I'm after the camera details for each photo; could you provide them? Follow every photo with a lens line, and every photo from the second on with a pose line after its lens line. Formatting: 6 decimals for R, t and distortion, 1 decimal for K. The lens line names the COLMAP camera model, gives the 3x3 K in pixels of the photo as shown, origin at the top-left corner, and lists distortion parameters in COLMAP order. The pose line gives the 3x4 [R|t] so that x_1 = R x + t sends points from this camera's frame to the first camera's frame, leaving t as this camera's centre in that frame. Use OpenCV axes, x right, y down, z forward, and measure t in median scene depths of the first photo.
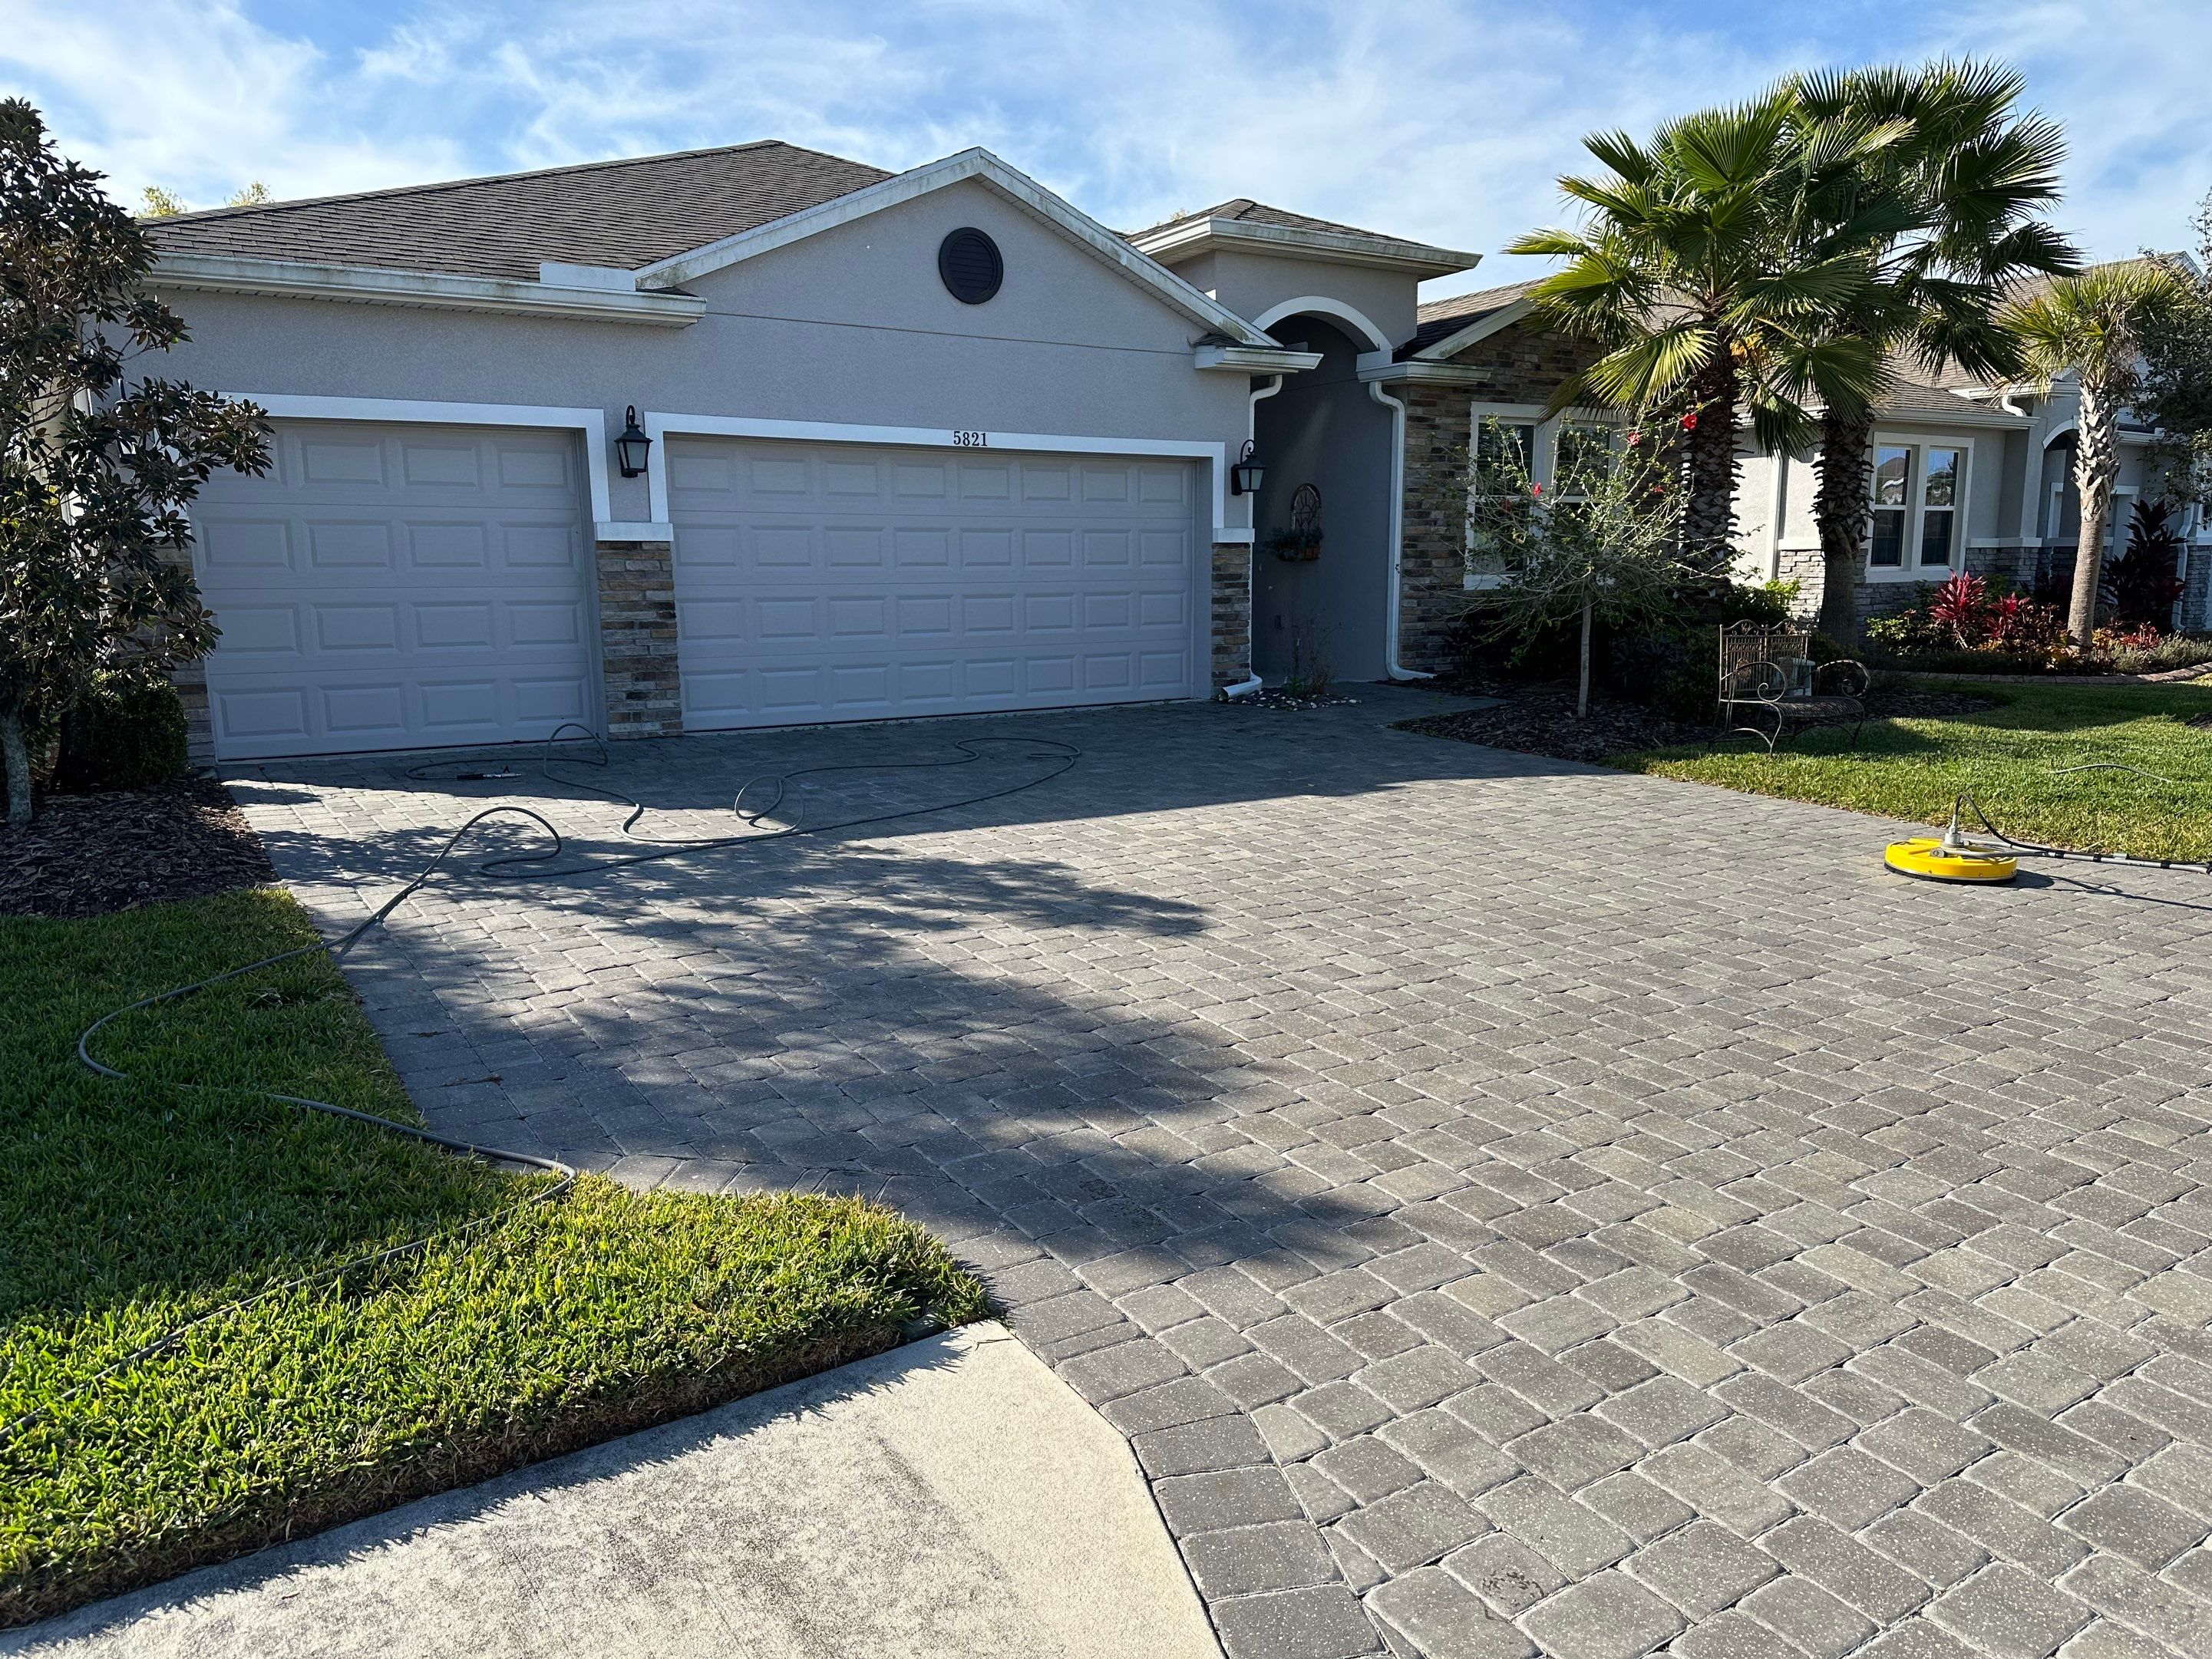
lens RADIAL K [[1540.5, 0, 1106.9], [0, 1540.5, 855.2], [0, 0, 1]] dist [0.080132, -0.091700]
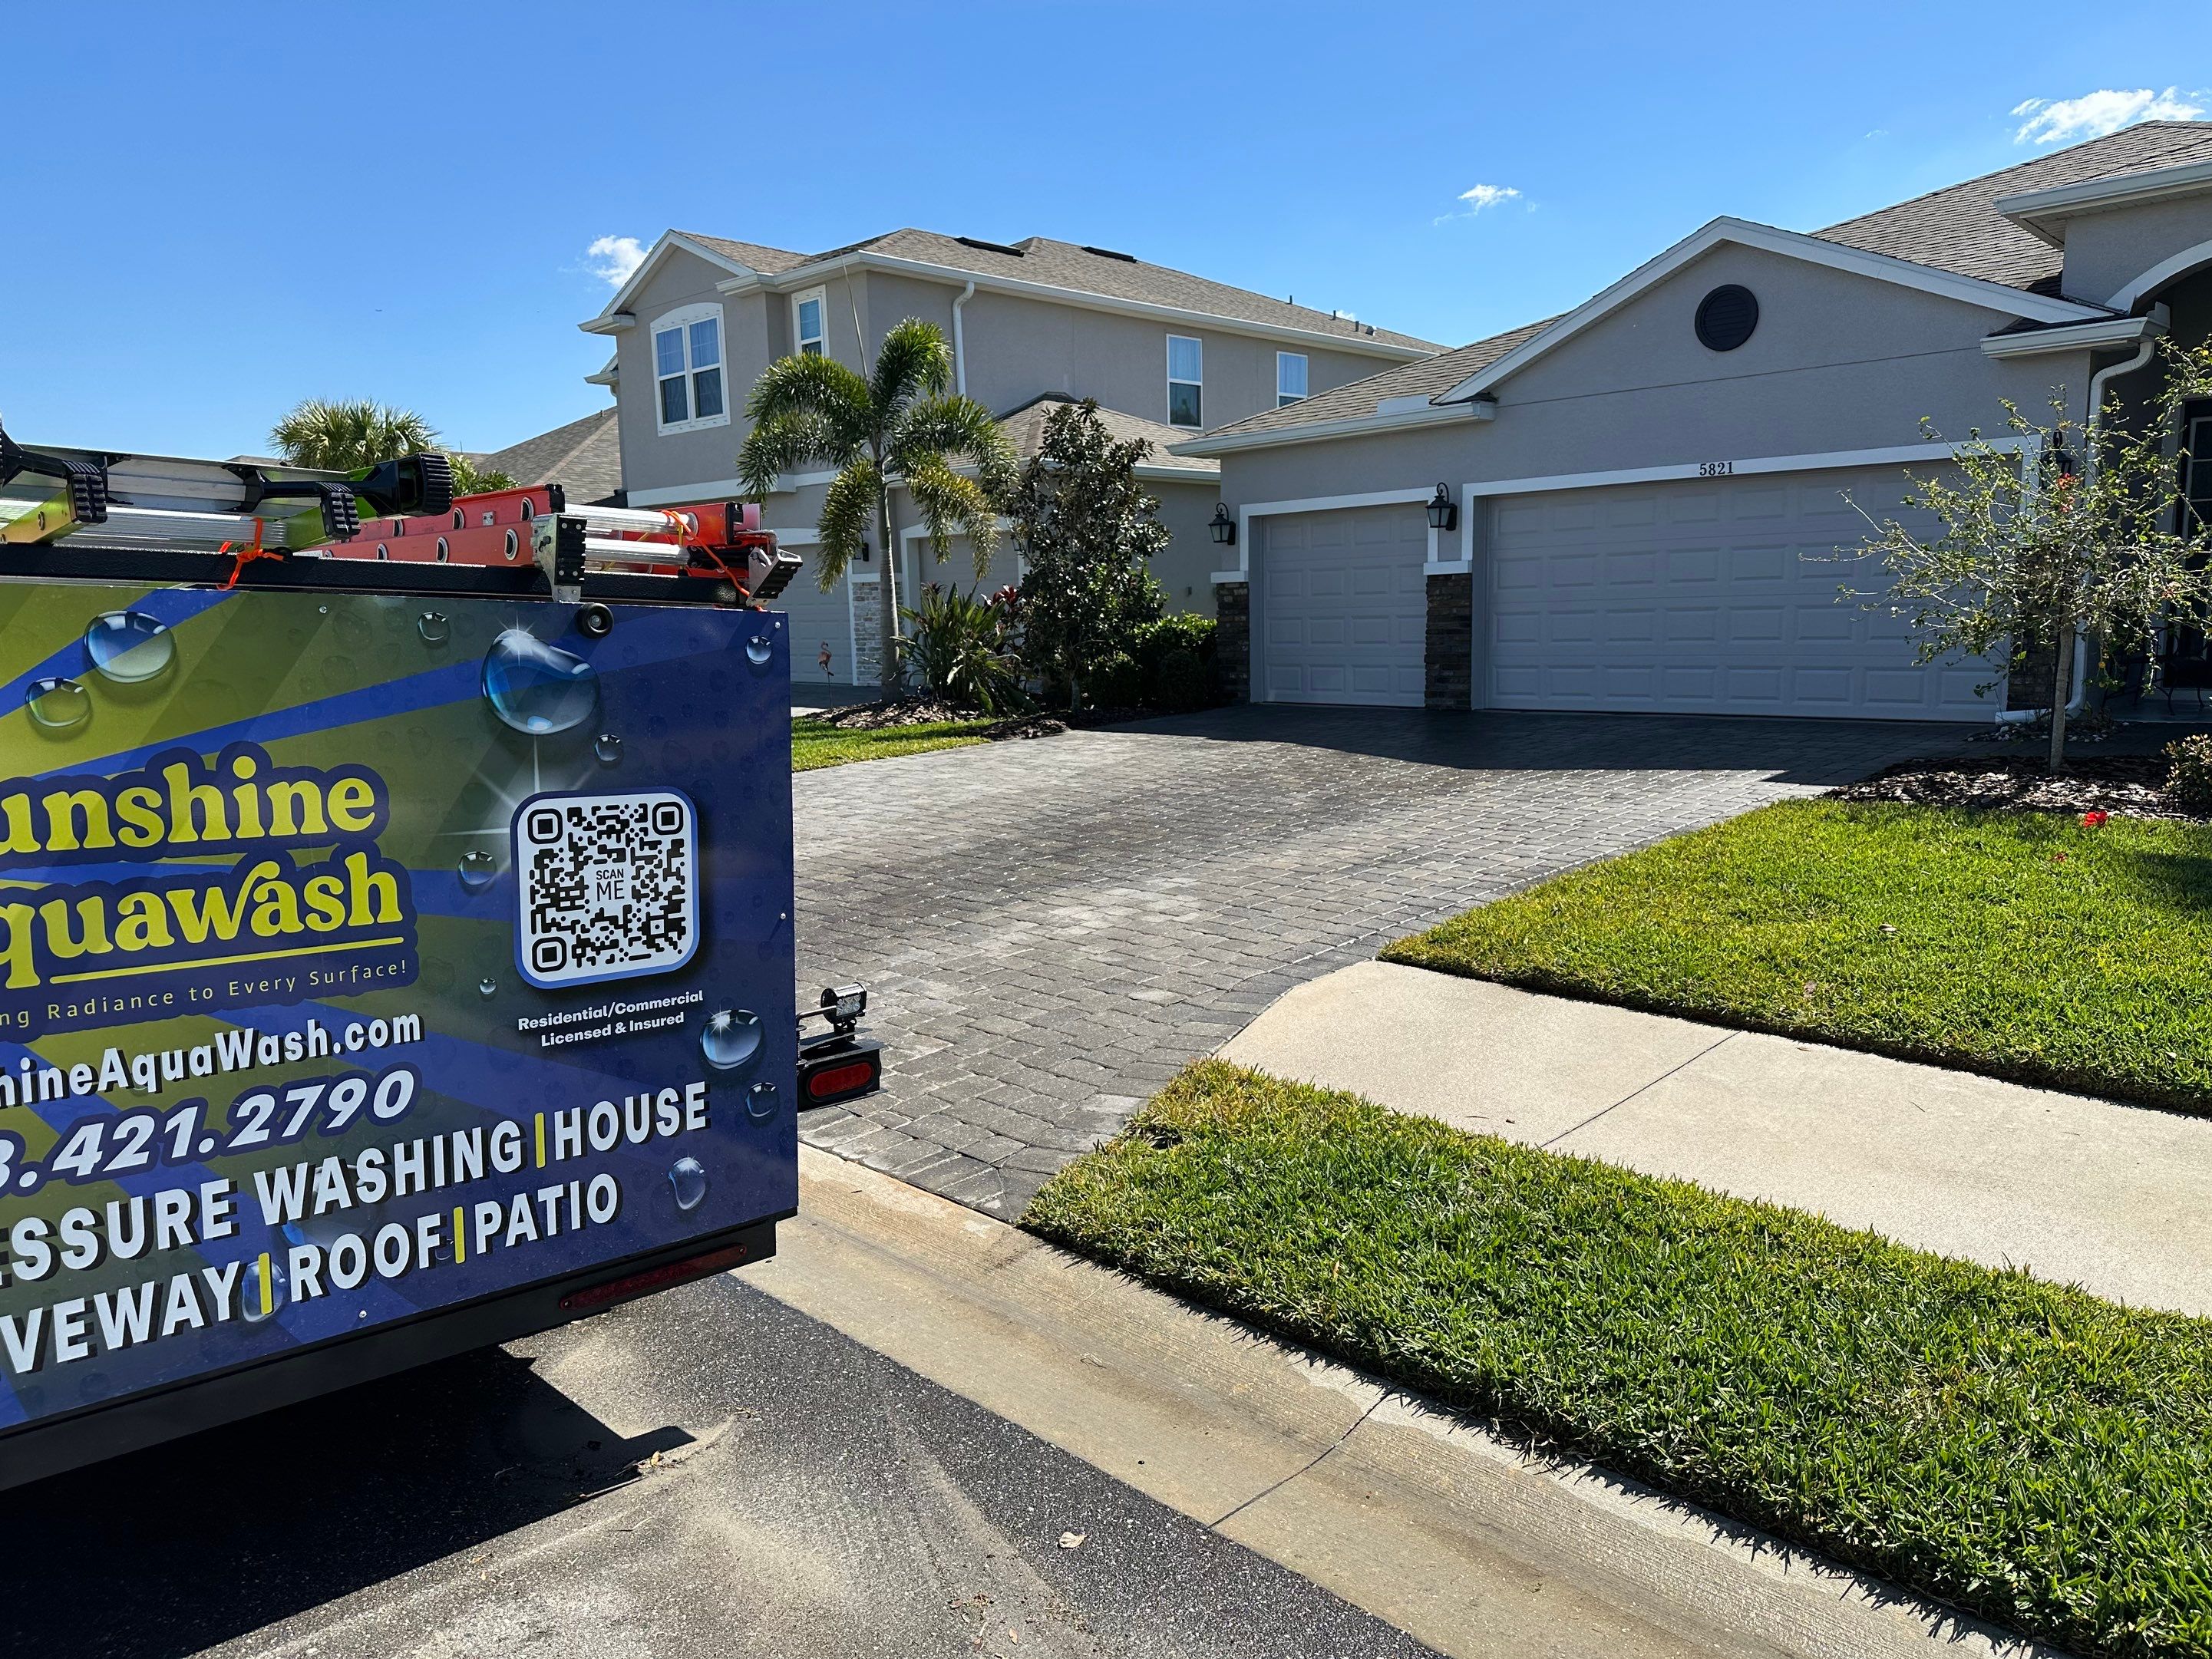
lens RADIAL K [[1546.0, 0, 1113.0], [0, 1546.0, 854.2], [0, 0, 1]] dist [0.142737, -0.214208]
pose [[0.194982, 0.156993, -0.968161, 1.097490], [-0.158003, 0.979242, 0.126969, -0.080577], [0.967997, 0.128215, 0.215740, 0.412316]]
